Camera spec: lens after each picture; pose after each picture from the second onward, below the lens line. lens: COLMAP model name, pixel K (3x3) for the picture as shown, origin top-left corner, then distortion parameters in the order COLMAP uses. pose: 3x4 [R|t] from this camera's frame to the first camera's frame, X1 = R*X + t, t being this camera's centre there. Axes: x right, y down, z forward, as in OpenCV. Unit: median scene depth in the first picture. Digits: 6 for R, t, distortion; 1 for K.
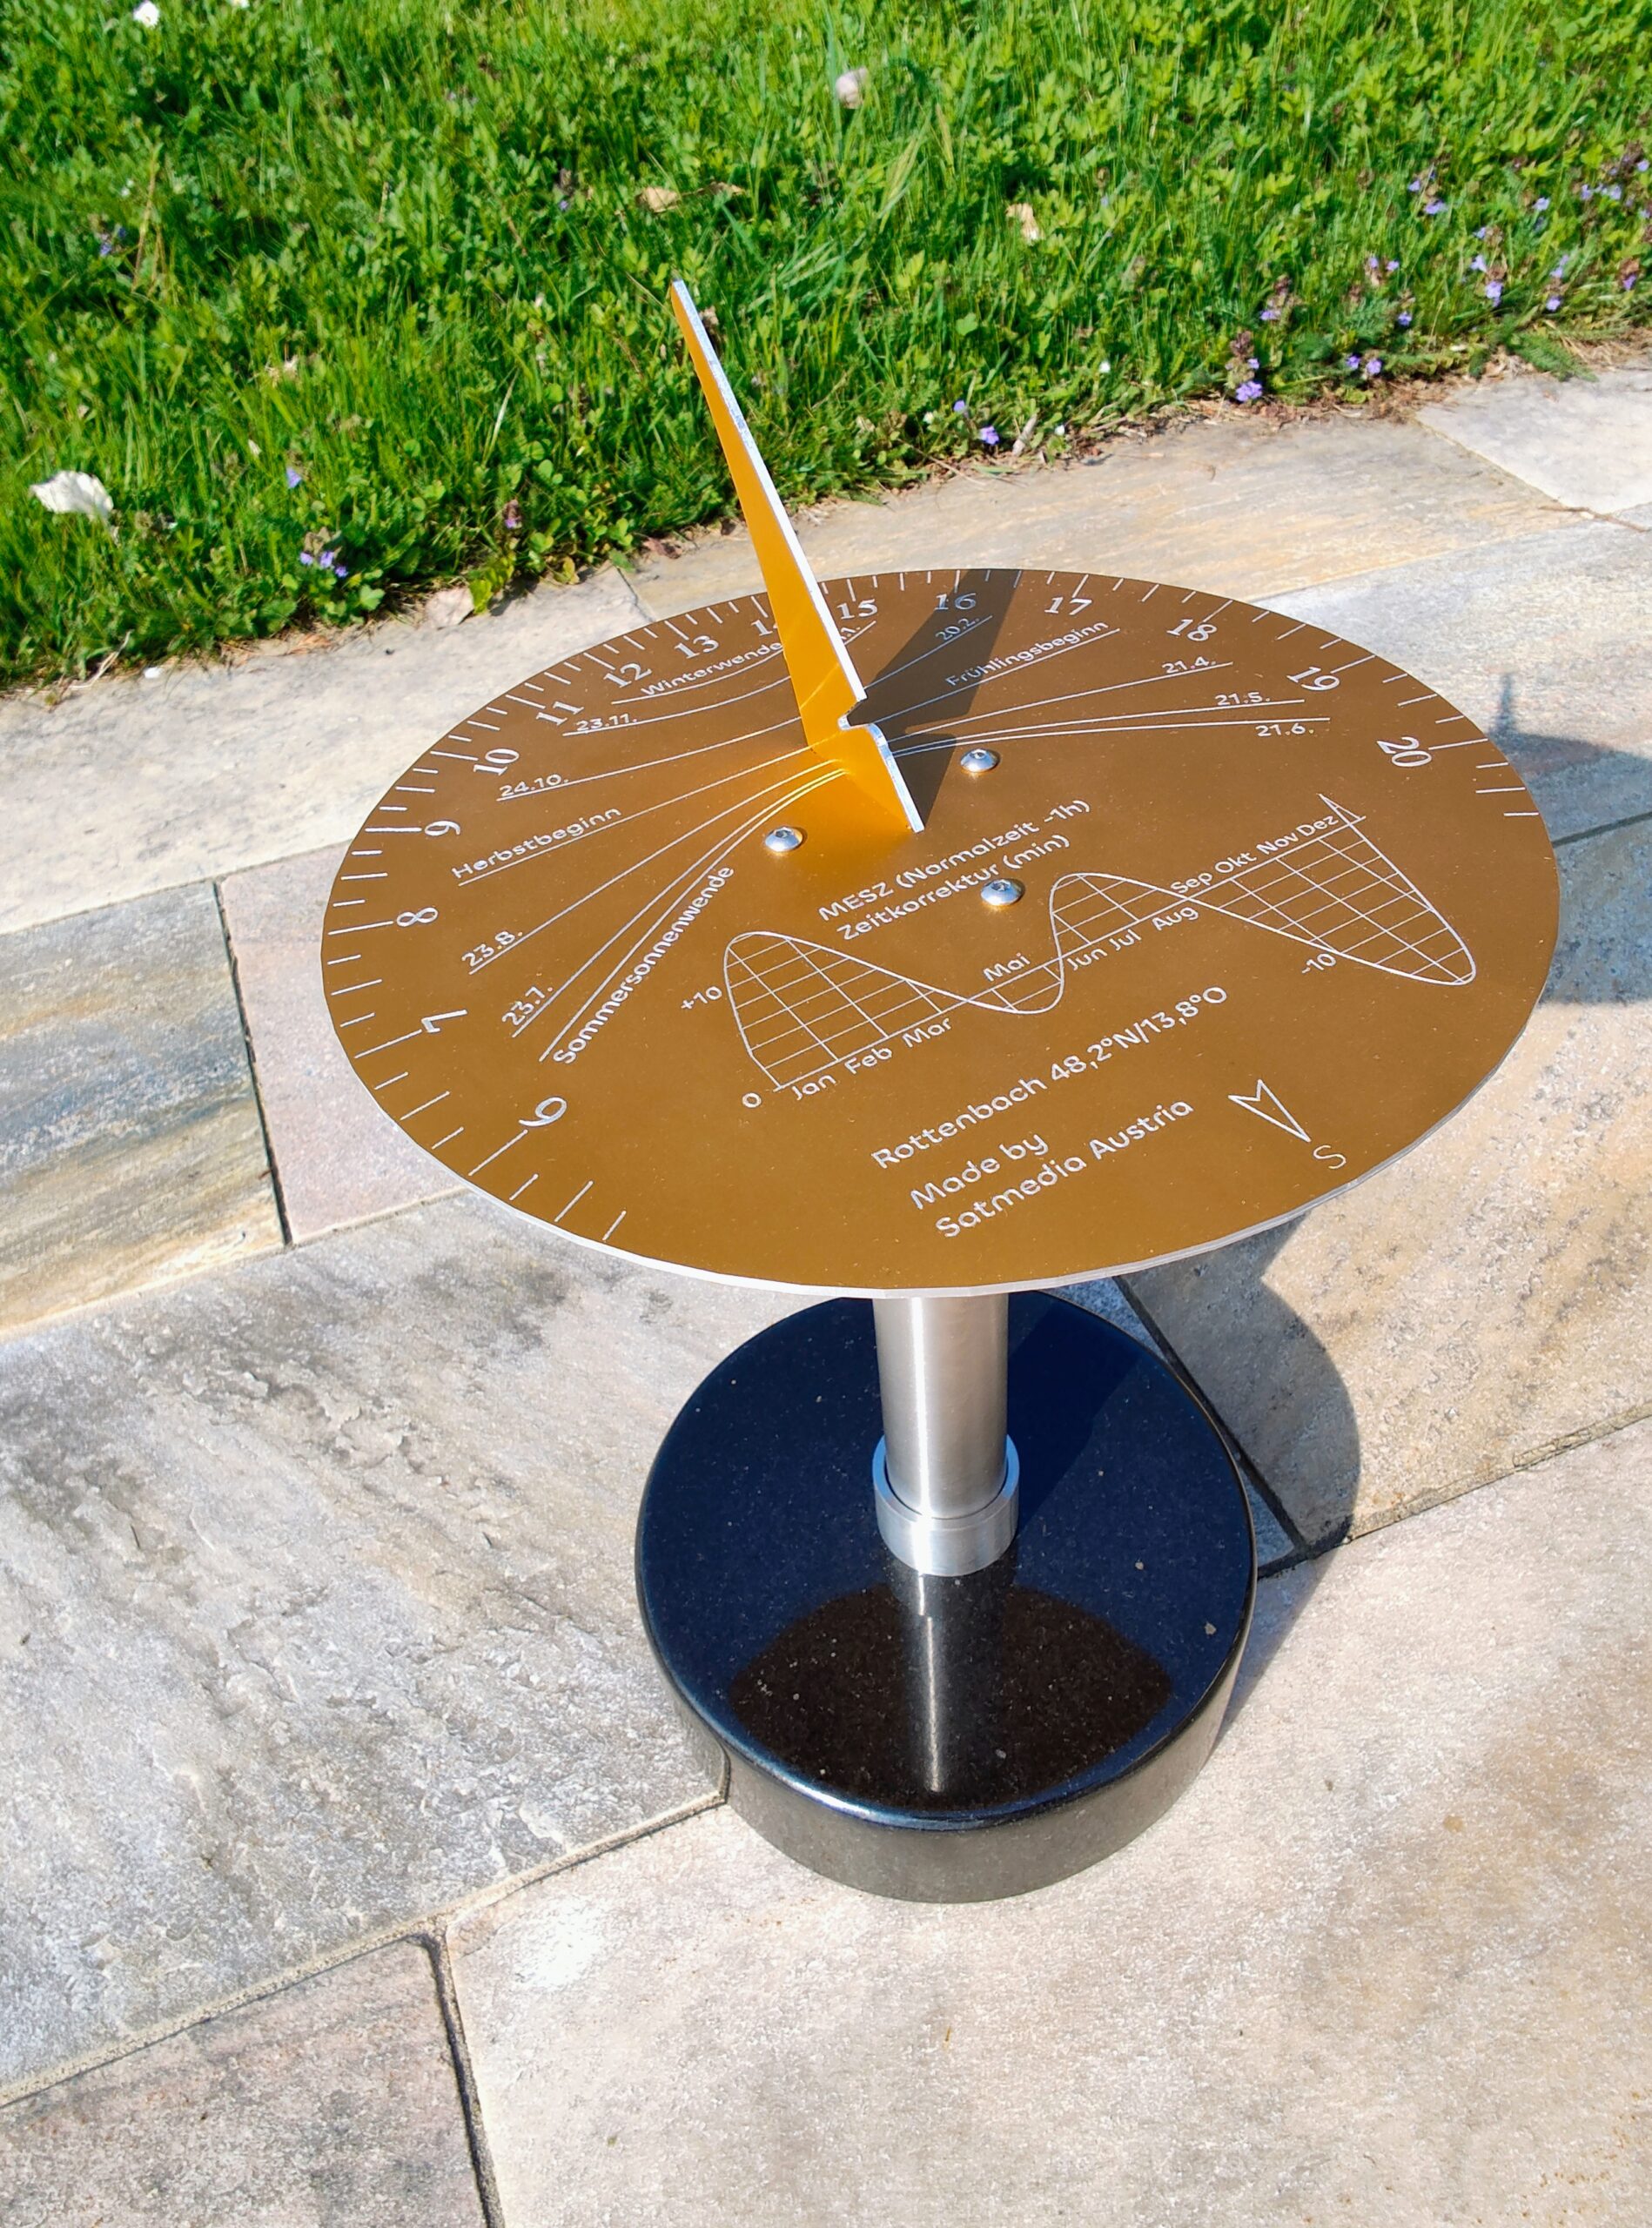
lens RADIAL K [[1533.6, 0, 837.9], [0, 1533.6, 1122.2], [0, 0, 1]] dist [-0.013772, 0.002511]
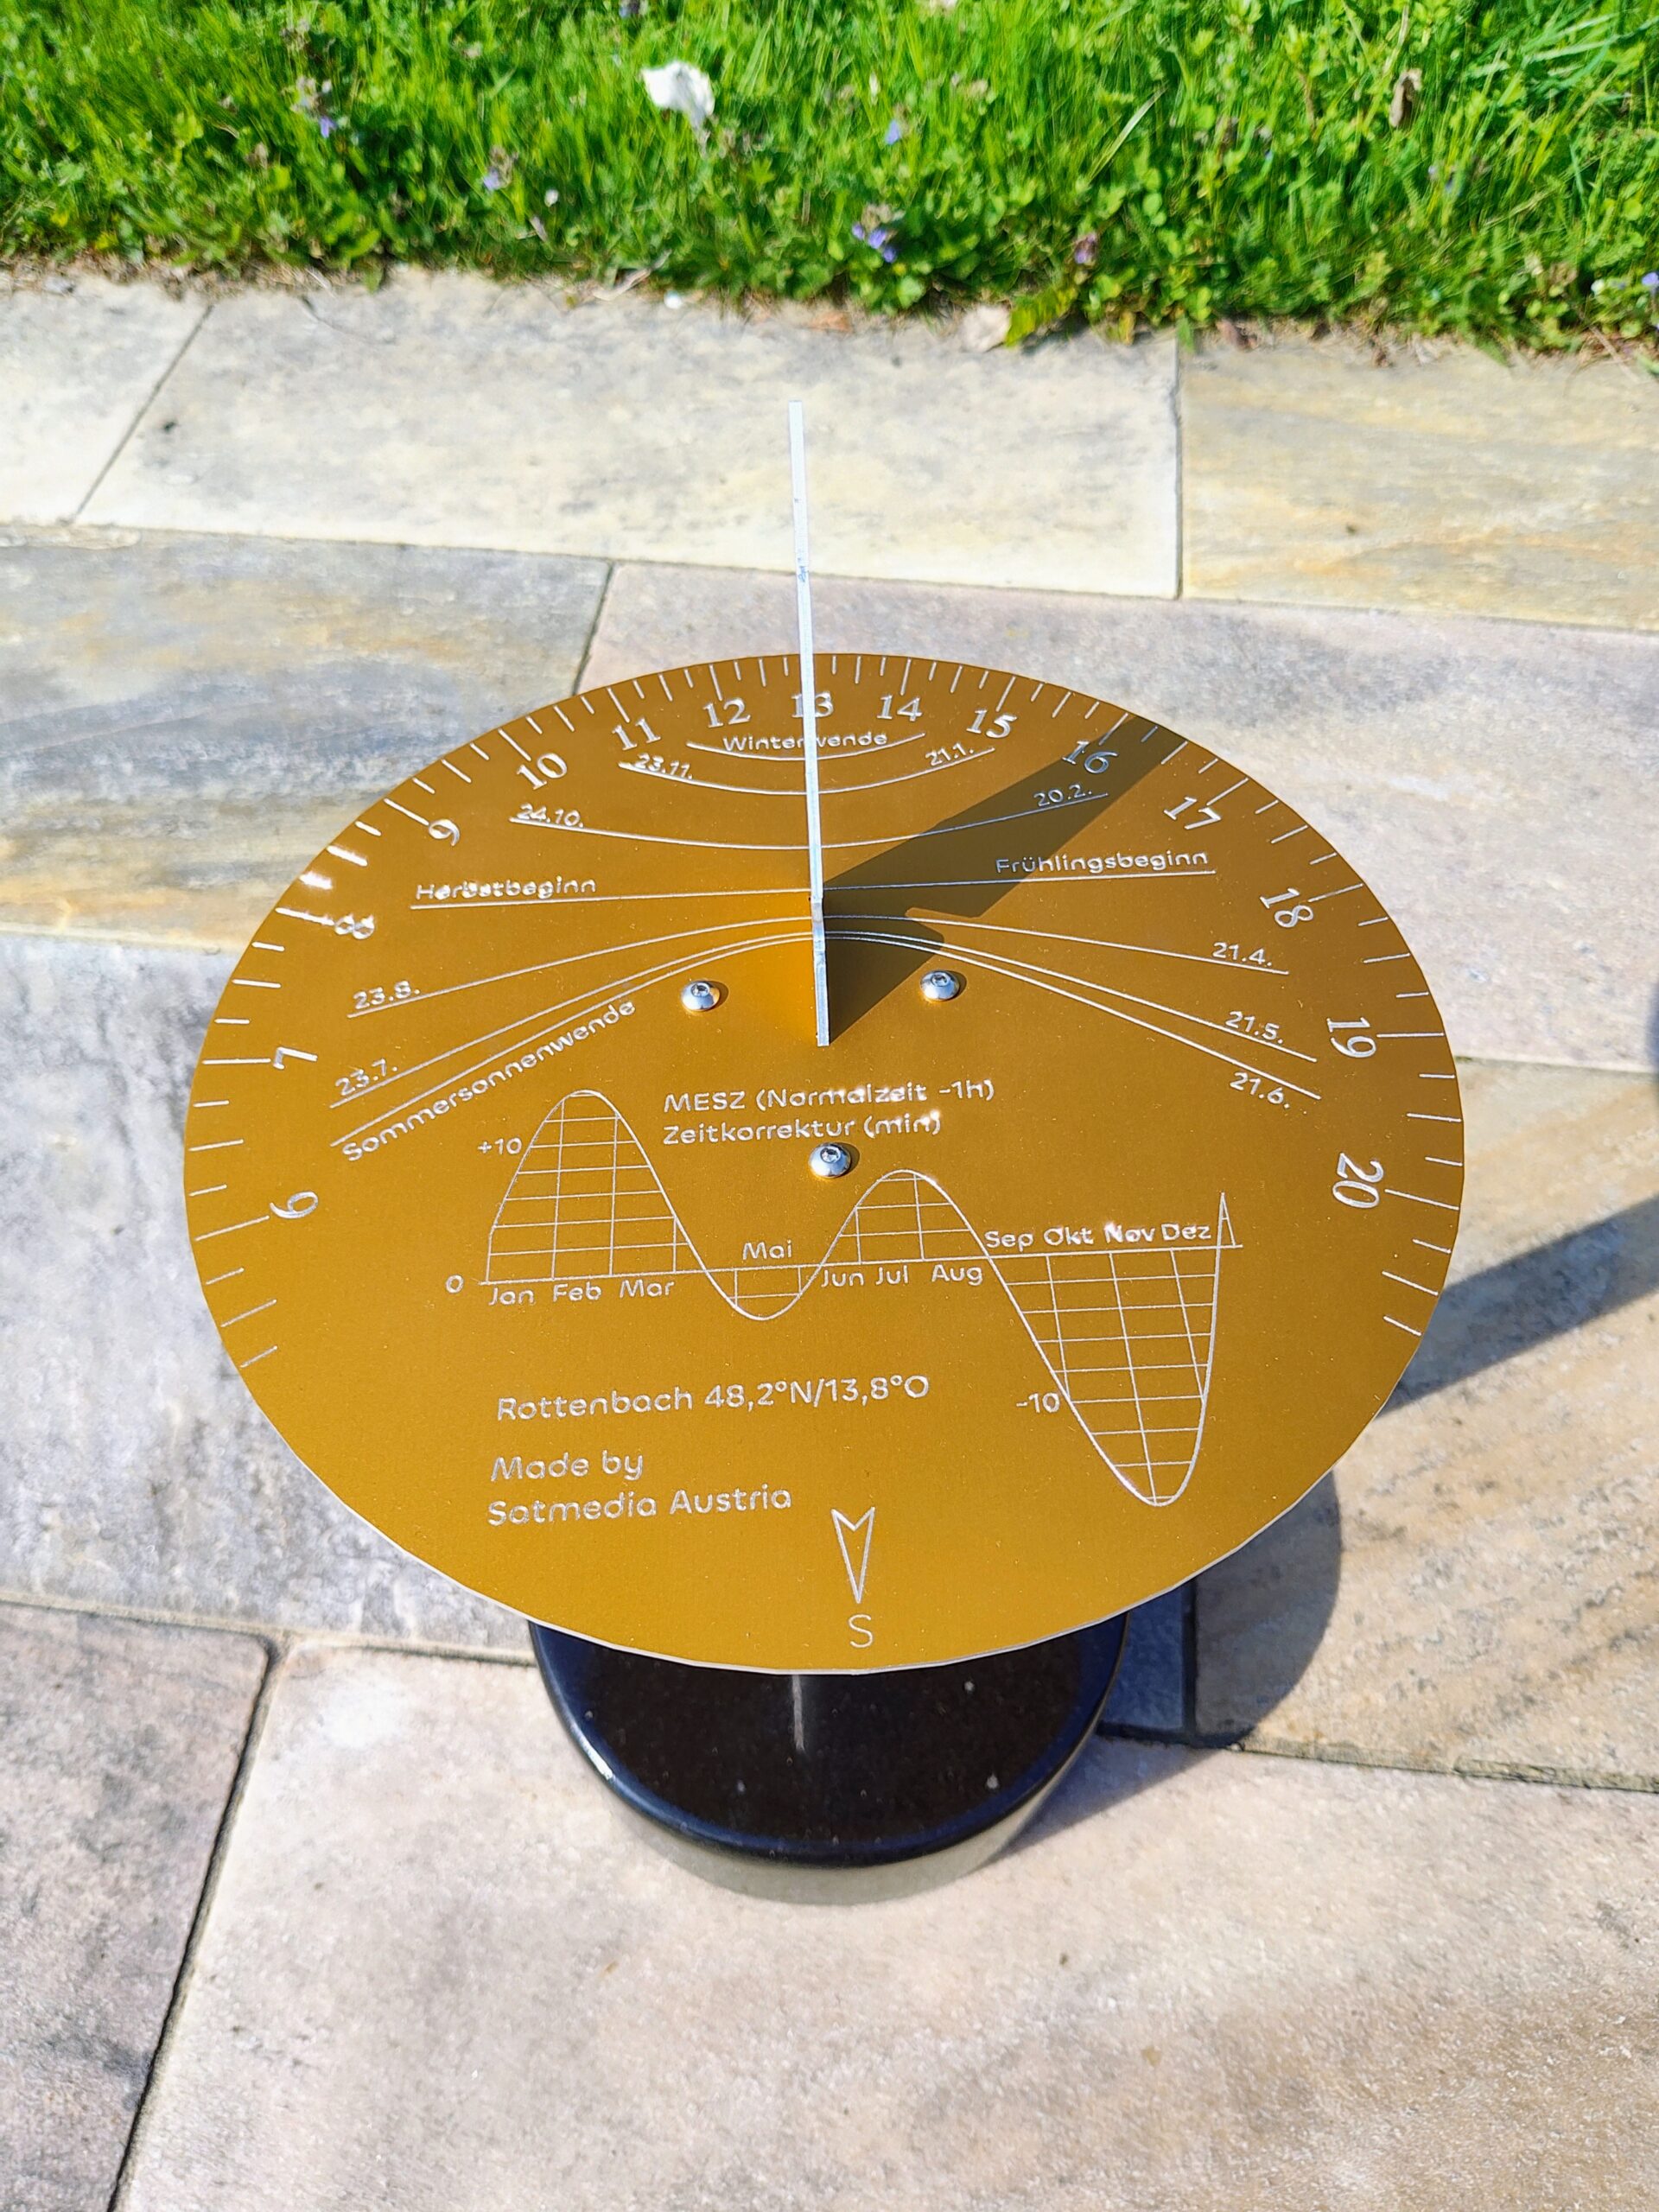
lens RADIAL K [[1595.3, 0, 842.7], [0, 1595.3, 1107.3], [0, 0, 1]] dist [0.089322, -0.225402]
pose [[0.881341, 0.420493, -0.215462, 0.095649], [-0.376577, 0.900571, 0.217166, -0.121555], [0.285355, -0.110259, 0.952058, 0.013320]]
